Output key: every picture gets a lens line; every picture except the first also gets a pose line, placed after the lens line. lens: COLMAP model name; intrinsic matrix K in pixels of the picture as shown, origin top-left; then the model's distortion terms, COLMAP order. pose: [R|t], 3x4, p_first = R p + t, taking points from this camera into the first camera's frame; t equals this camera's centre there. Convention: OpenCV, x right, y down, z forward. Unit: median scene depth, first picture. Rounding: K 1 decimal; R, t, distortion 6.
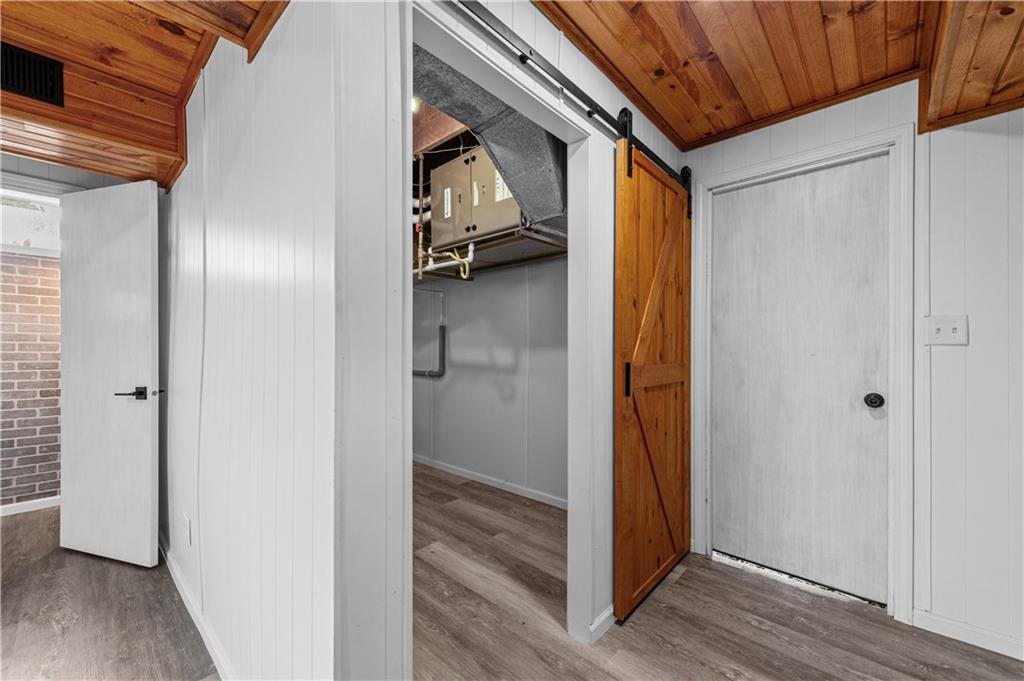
lens RADIAL K [[390.2, 0, 512.5], [0, 390.2, 346.6], [0, 0, 1]] dist [0.000533, -0.006012]
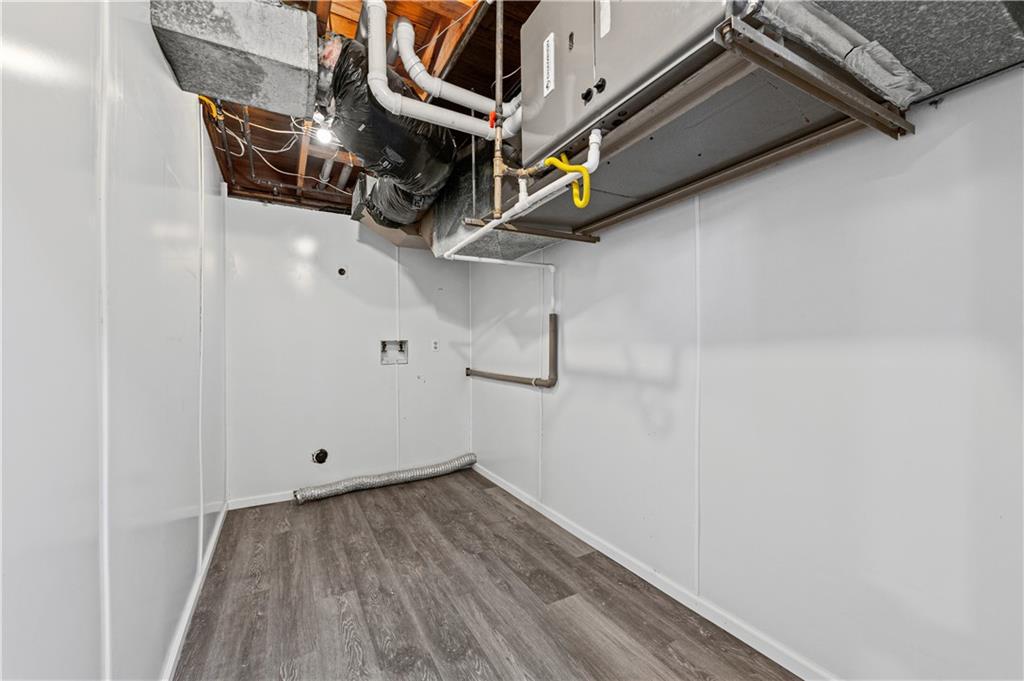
lens RADIAL K [[401.5, 0, 513.7], [0, 401.5, 339.6], [0, 0, 1]] dist [0.011455, -0.003183]
pose [[0.952285, -0.002620, -0.305198, -0.037771], [-0.001335, 0.999918, -0.012751, 0.001428], [0.305206, 0.012550, 0.952204, 0.379828]]
